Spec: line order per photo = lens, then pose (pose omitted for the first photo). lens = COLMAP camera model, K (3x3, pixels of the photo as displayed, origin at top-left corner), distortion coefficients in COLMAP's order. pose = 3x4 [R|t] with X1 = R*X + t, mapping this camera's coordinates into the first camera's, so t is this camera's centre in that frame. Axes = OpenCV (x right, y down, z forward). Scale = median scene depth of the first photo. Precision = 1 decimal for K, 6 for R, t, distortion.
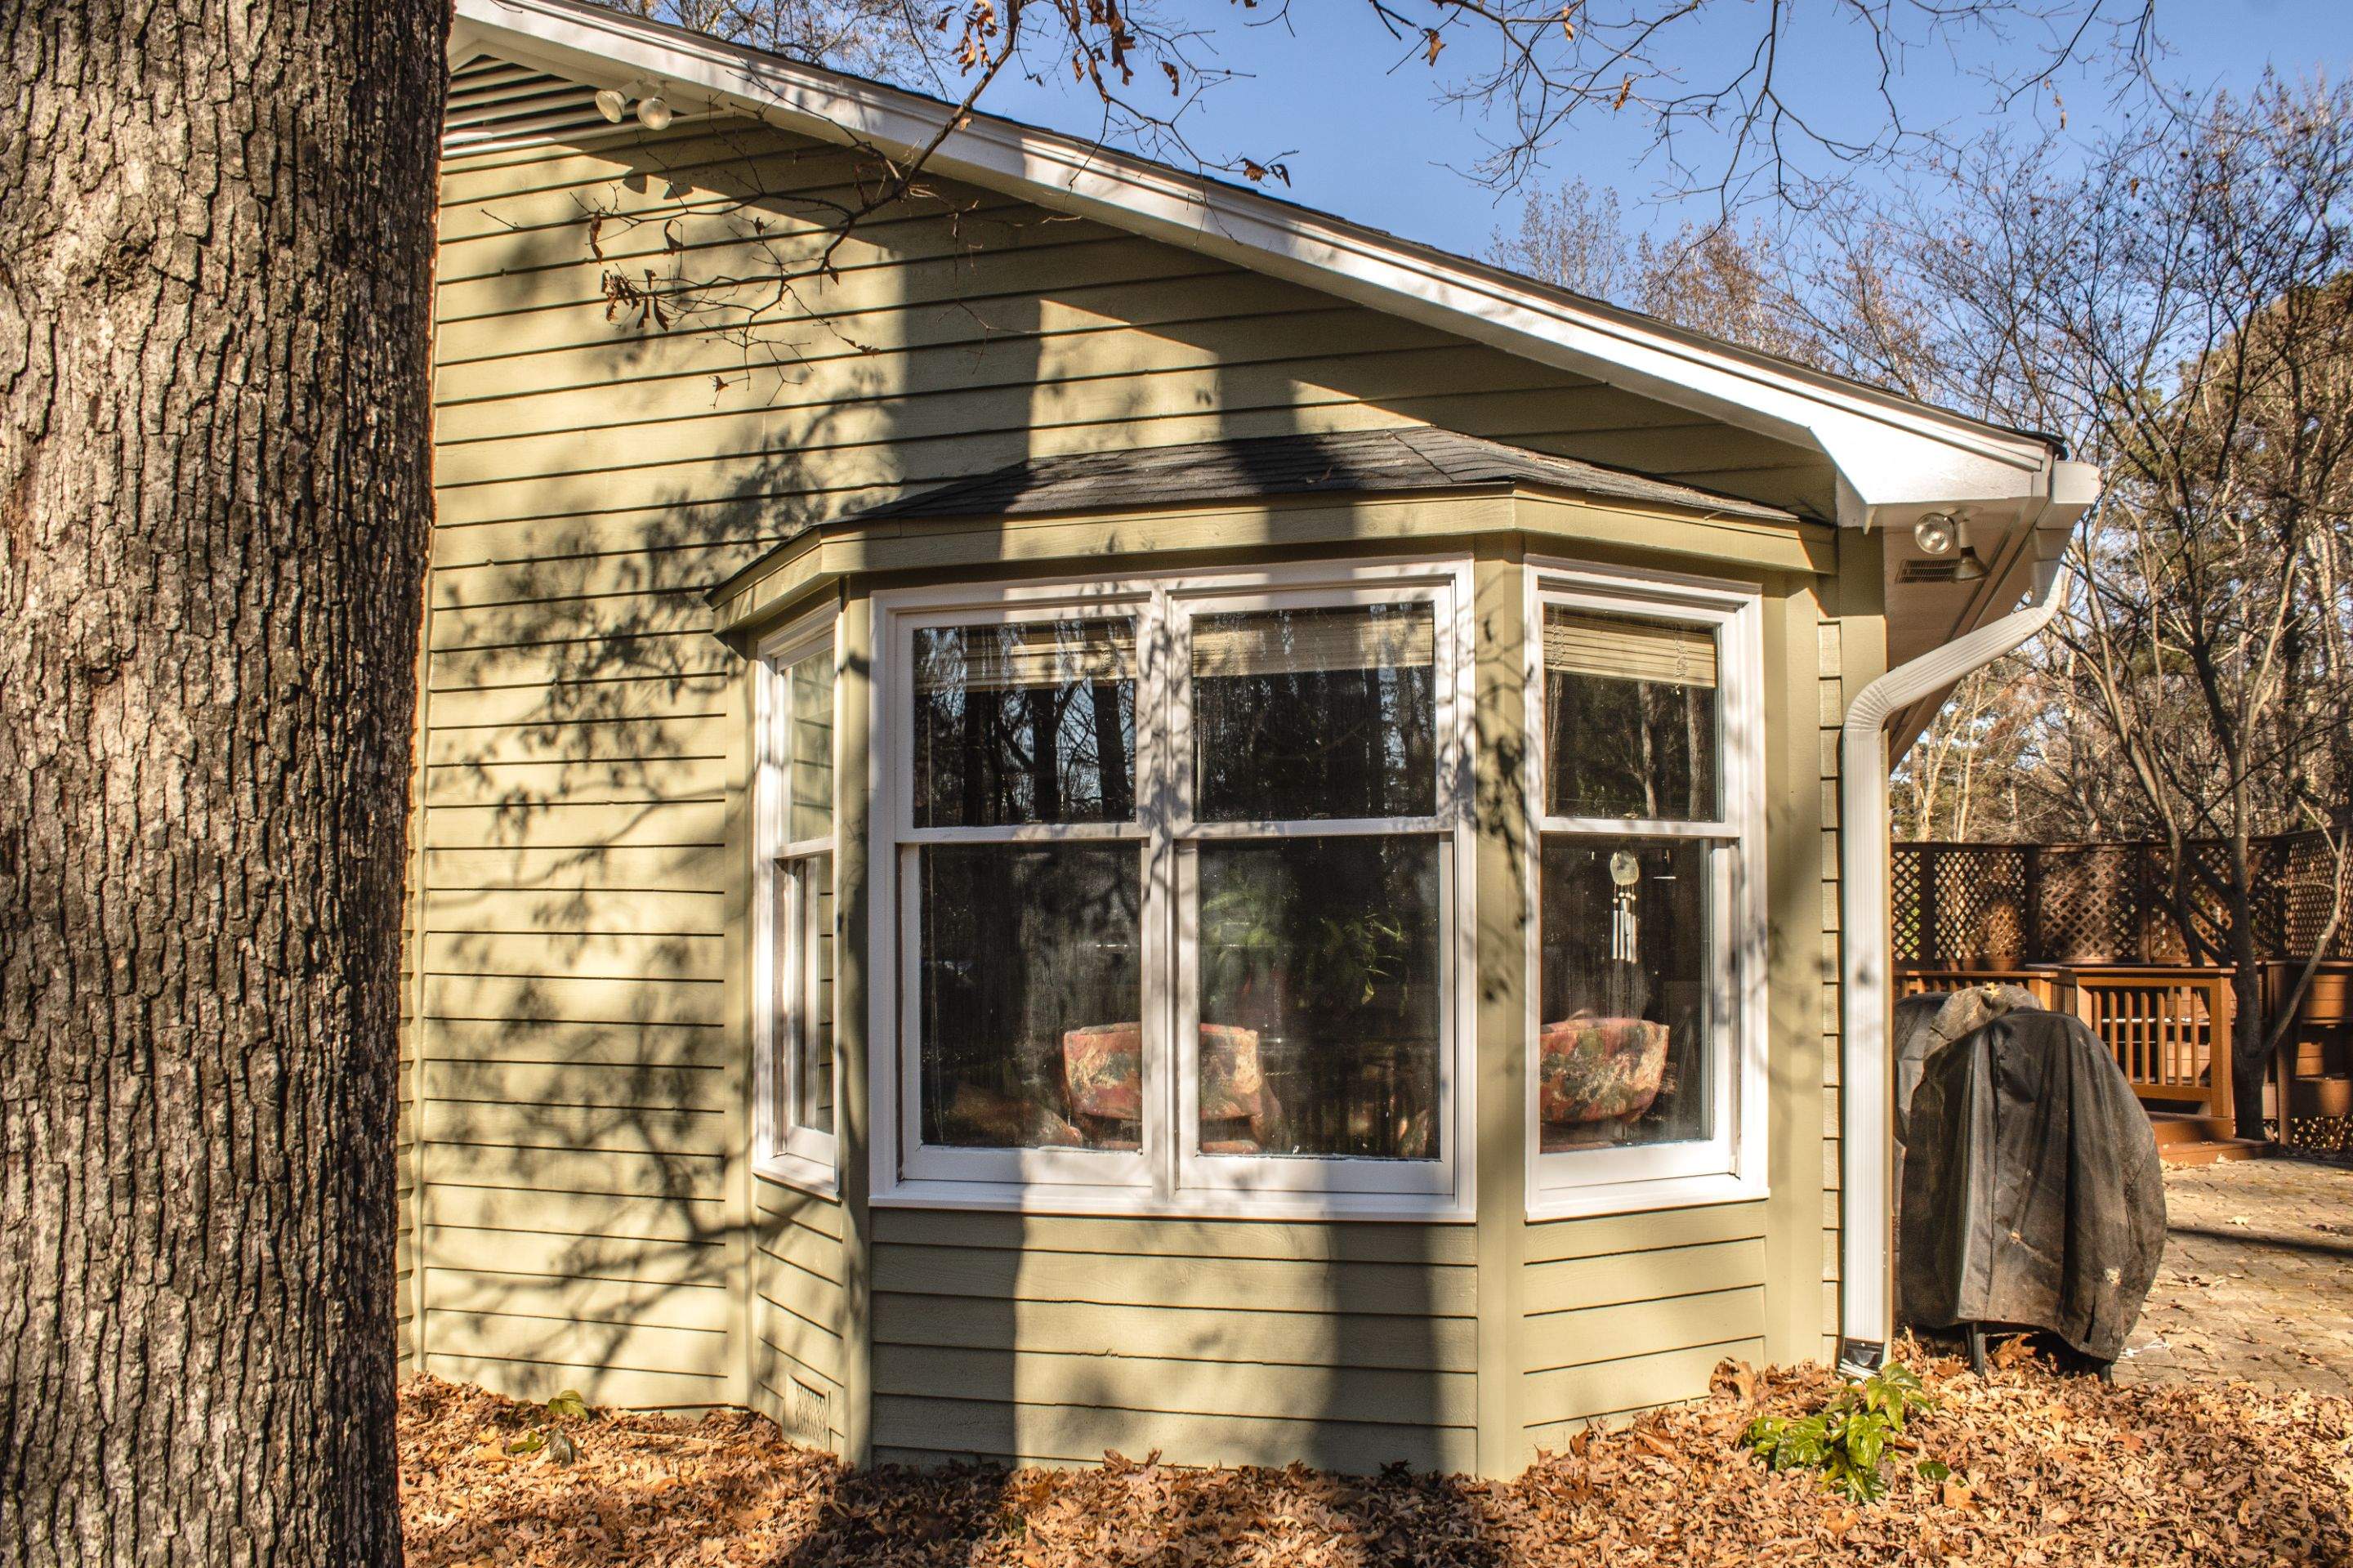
lens RADIAL K [[1947.1, 0, 1174.8], [0, 1947.1, 872.2], [0, 0, 1]] dist [-0.111213, -0.000120]
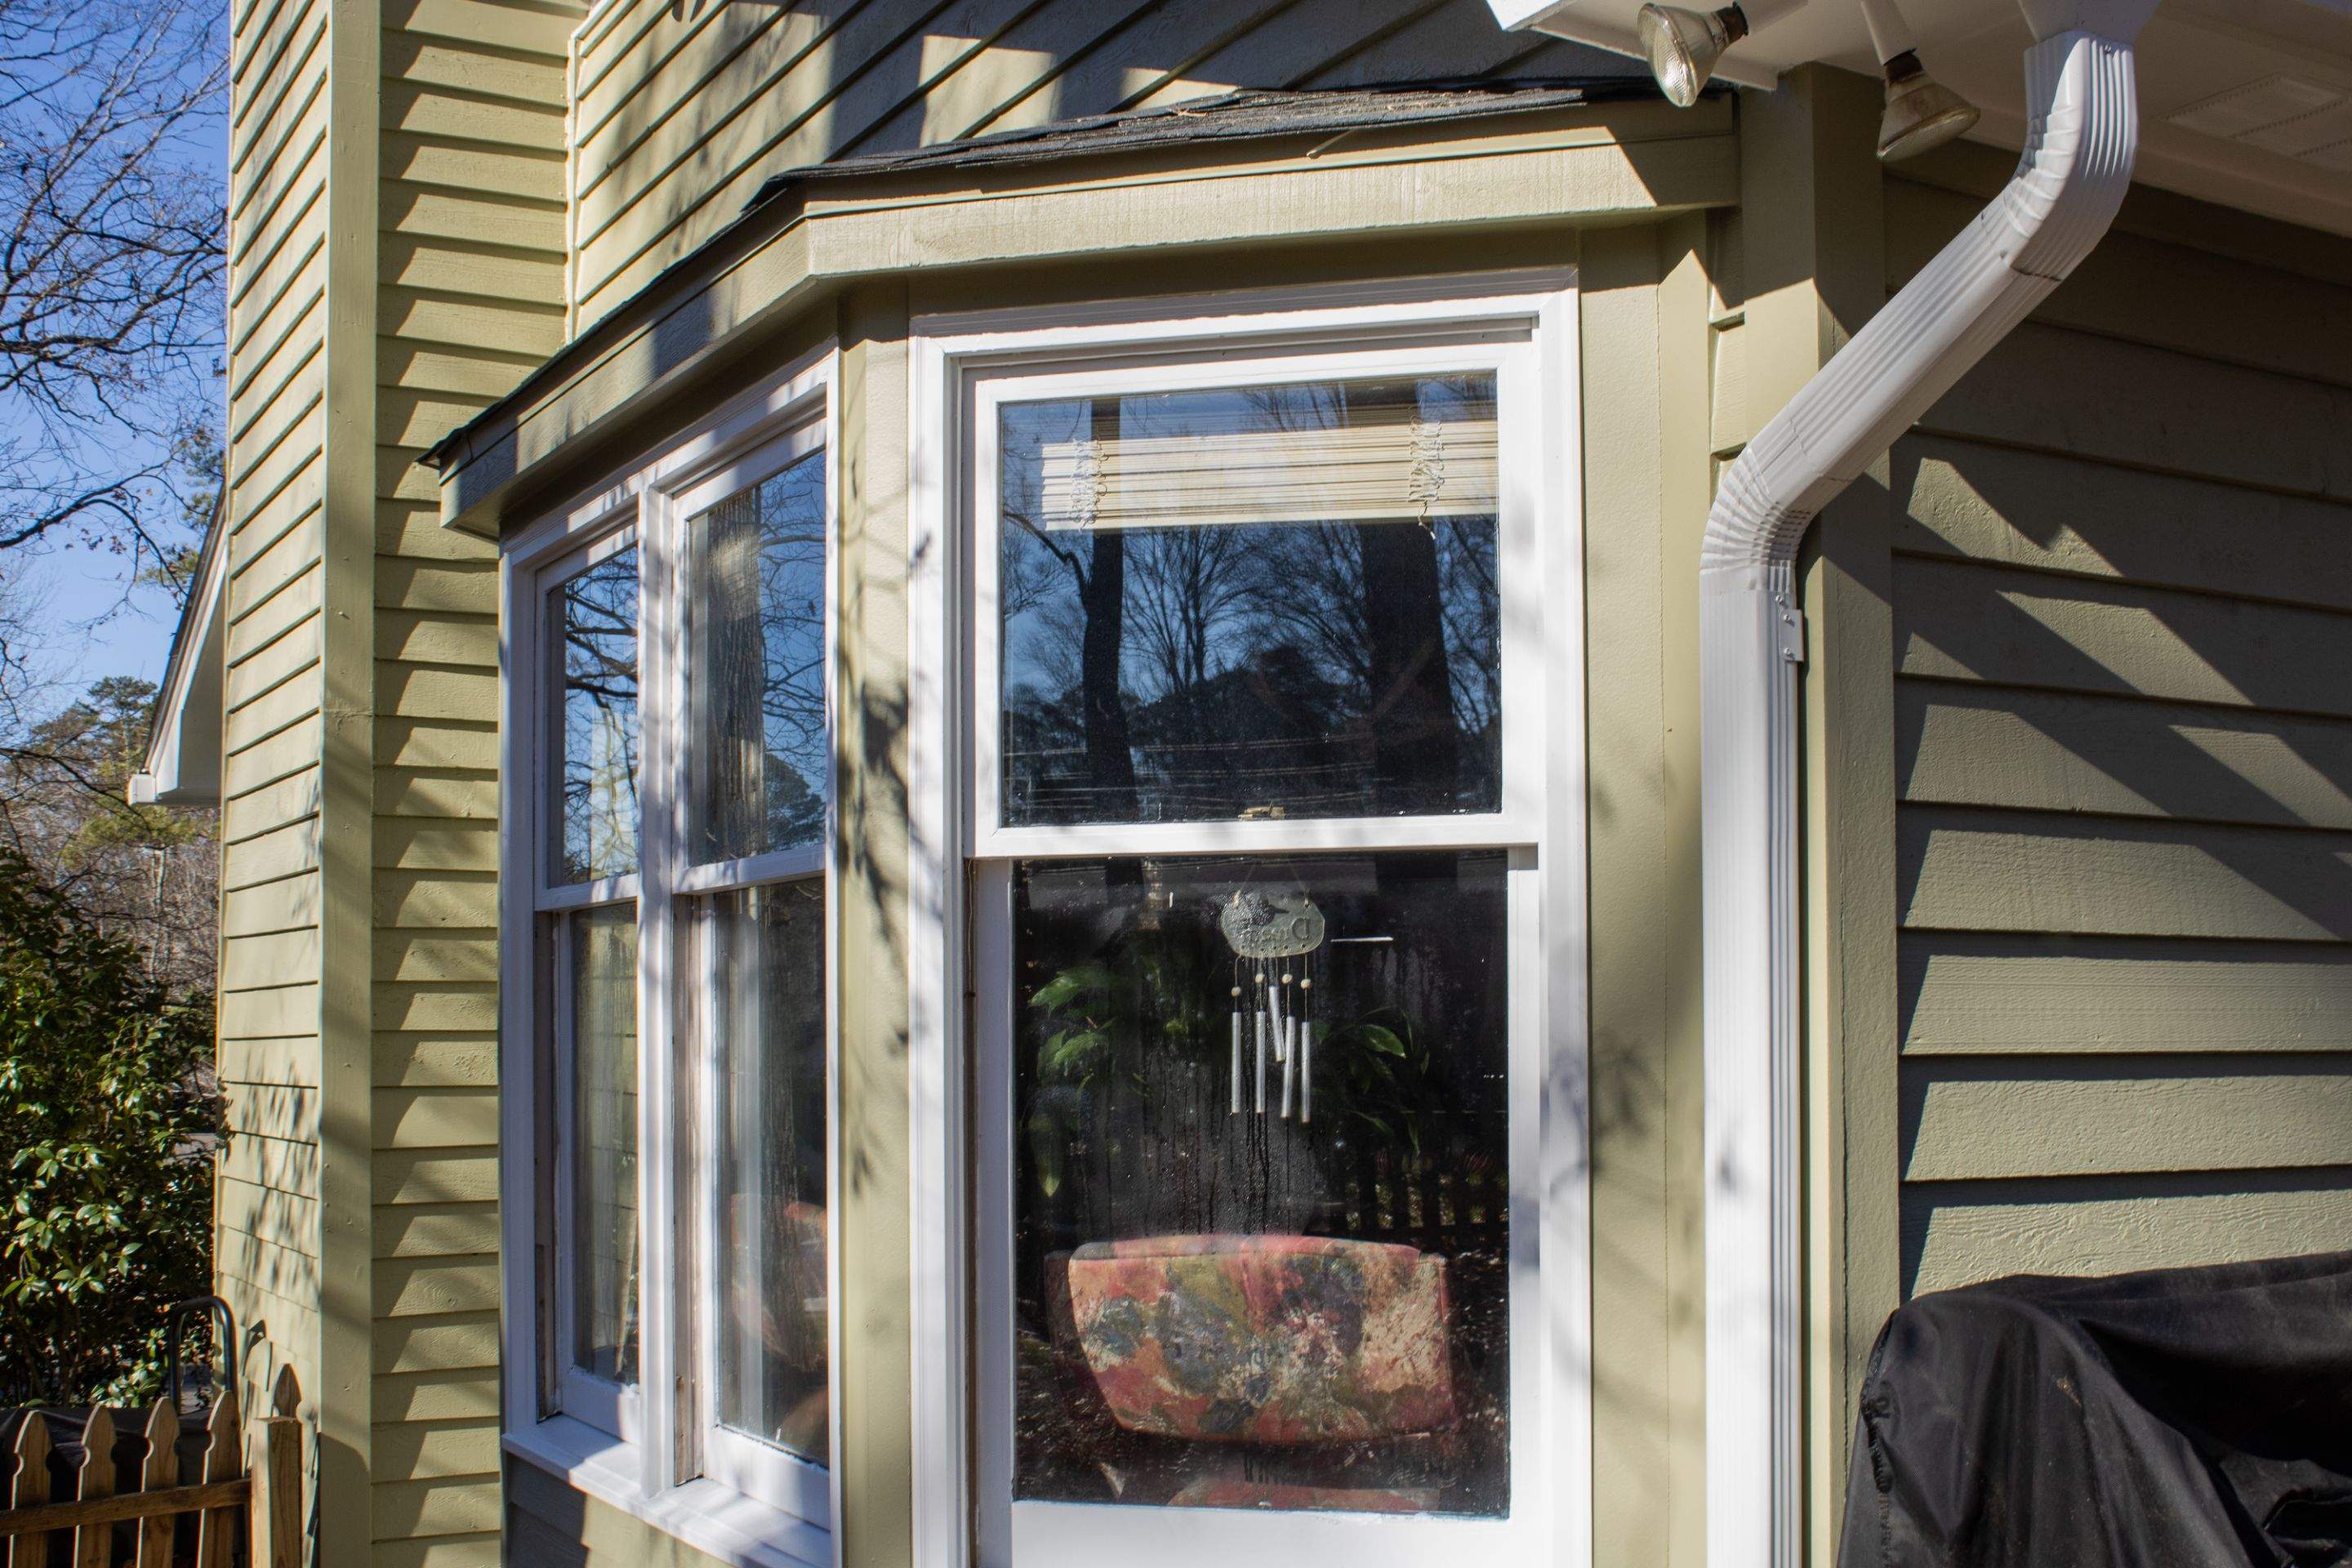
lens RADIAL K [[2609.2, 0, 1230.9], [0, 2609.2, 923.7], [0, 0, 1]] dist [-0.085549, 0.043297]
pose [[0.716162, -0.024068, -0.697519, 0.664102], [0.027971, 0.999592, -0.005772, 0.001630], [0.697374, -0.015376, 0.716543, 0.524097]]
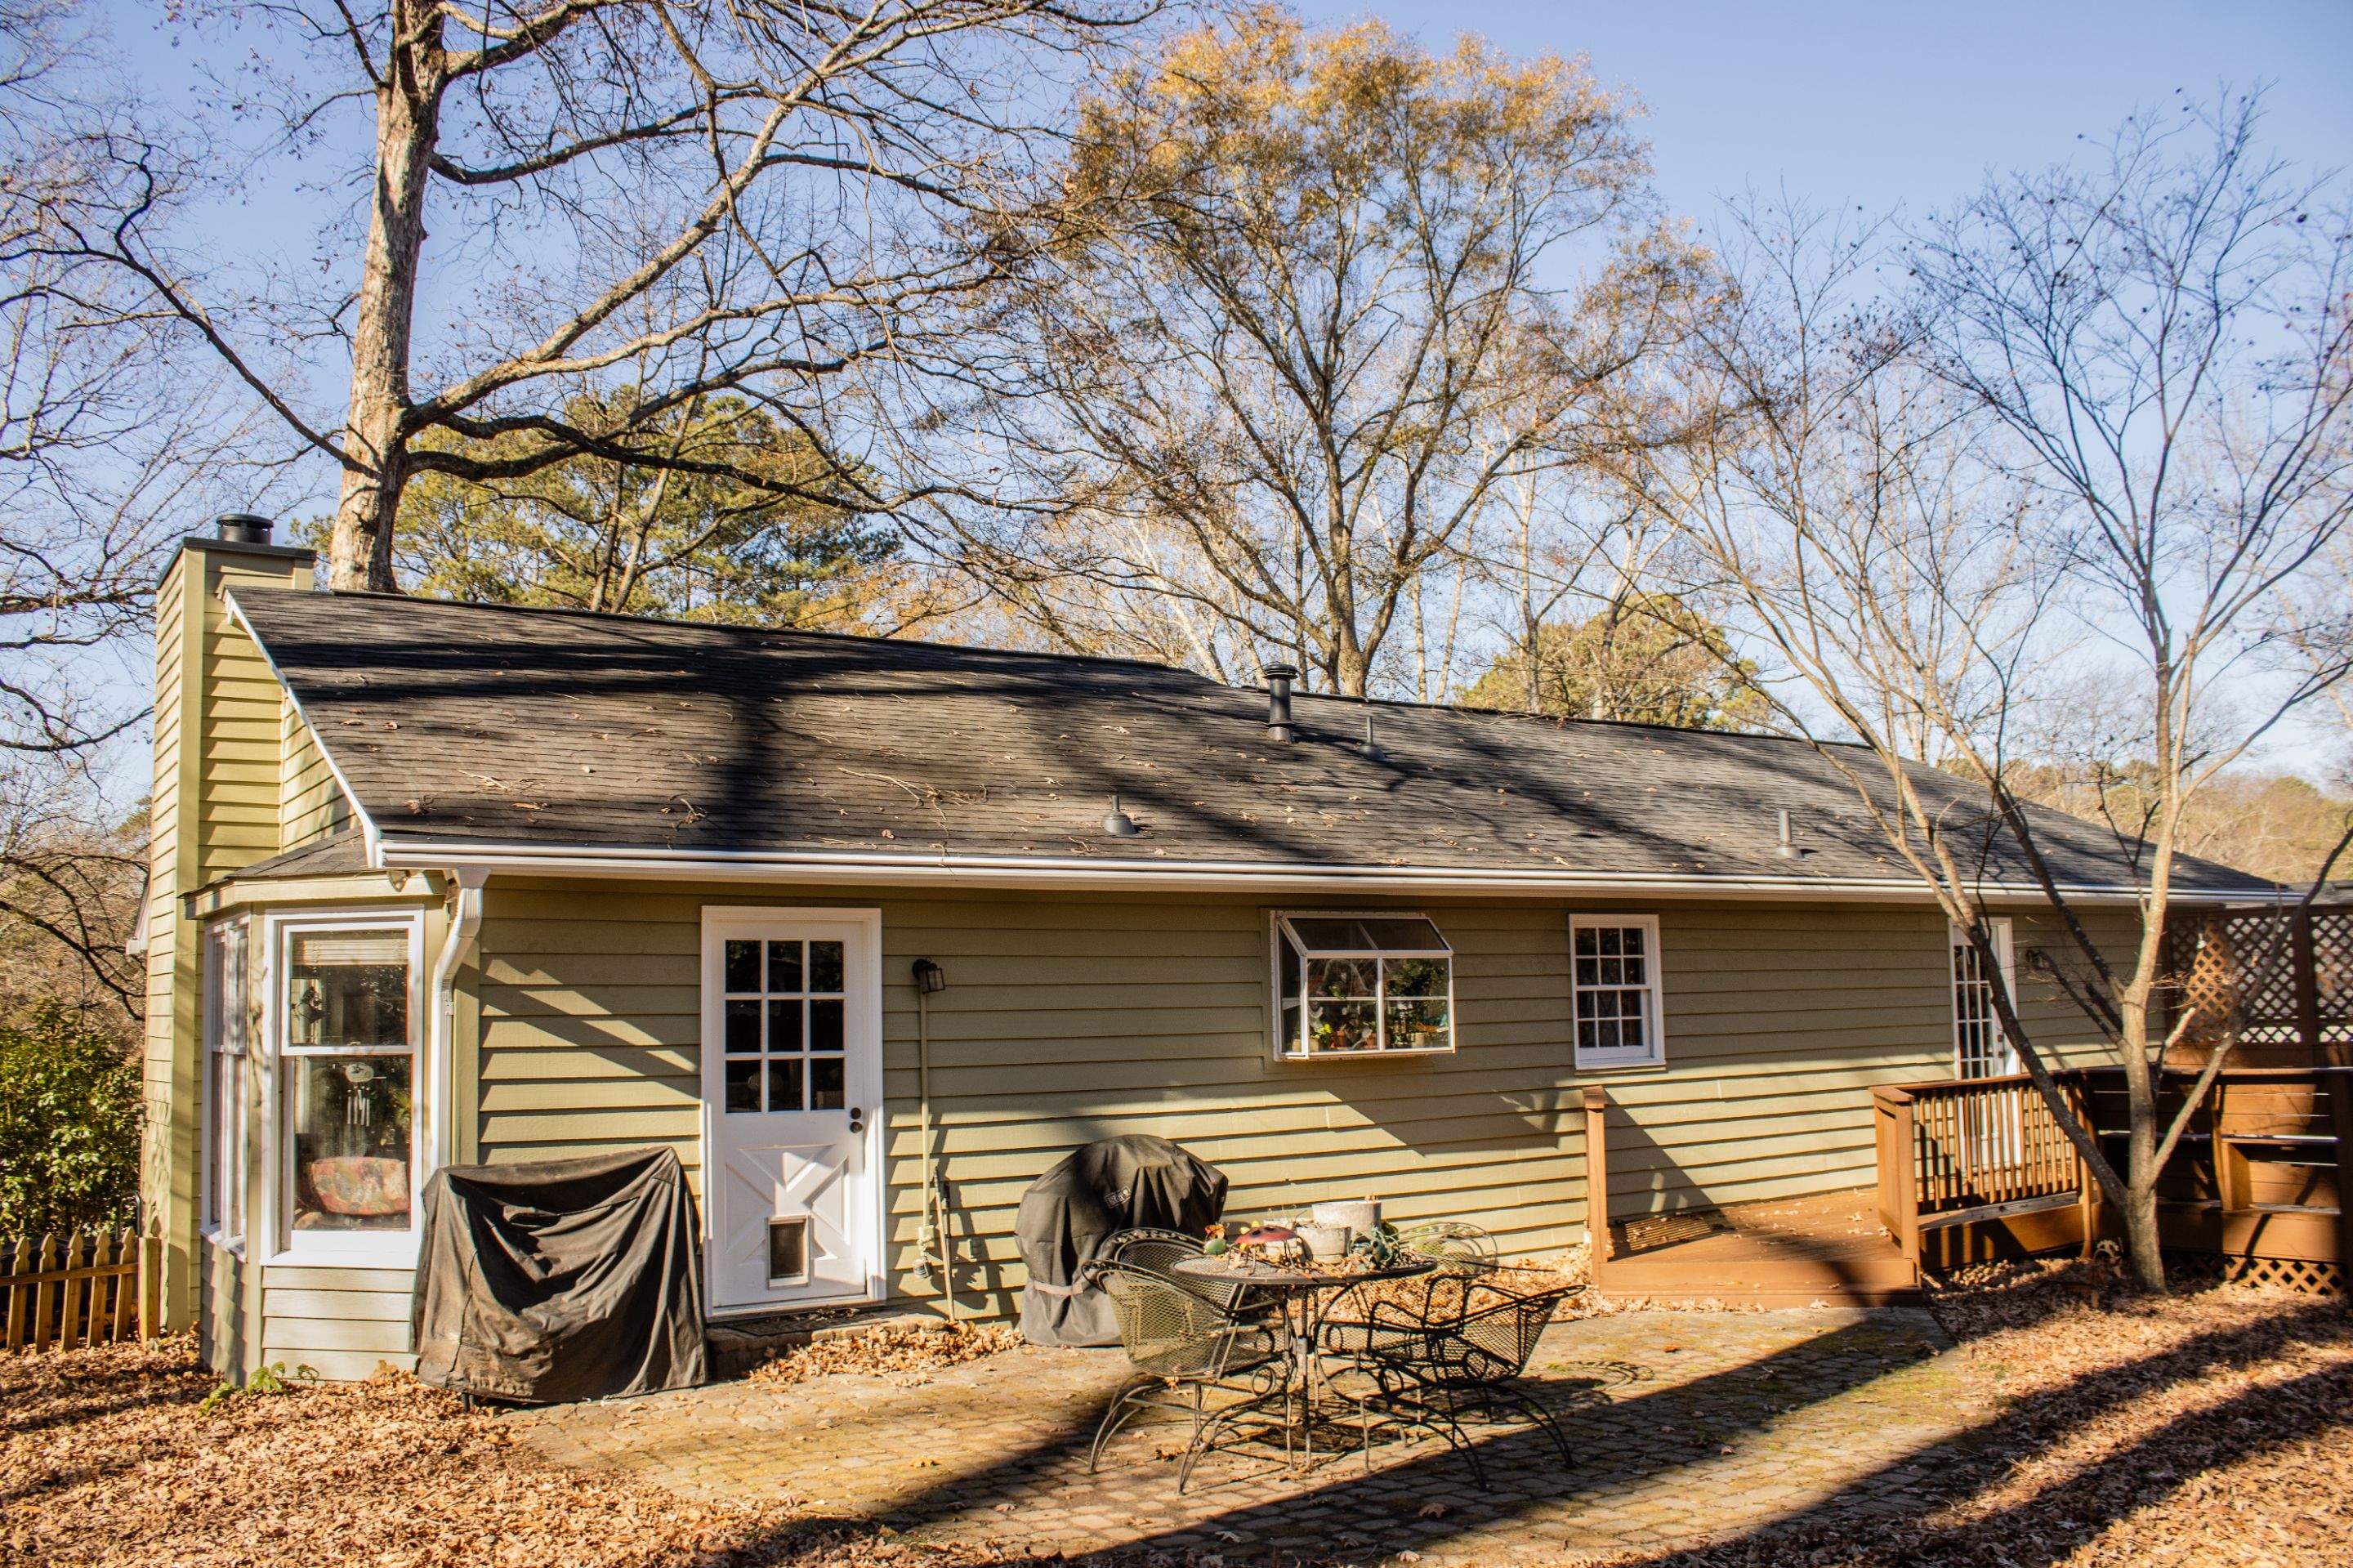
lens RADIAL K [[2002.3, 0, 1172.9], [0, 2002.3, 773.3], [0, 0, 1]] dist [-0.156552, 0.152828]
pose [[0.749730, -0.085424, -0.656207, 1.964739], [0.044354, 0.995890, -0.078968, -0.099444], [0.660256, 0.030099, 0.750438, 0.137004]]
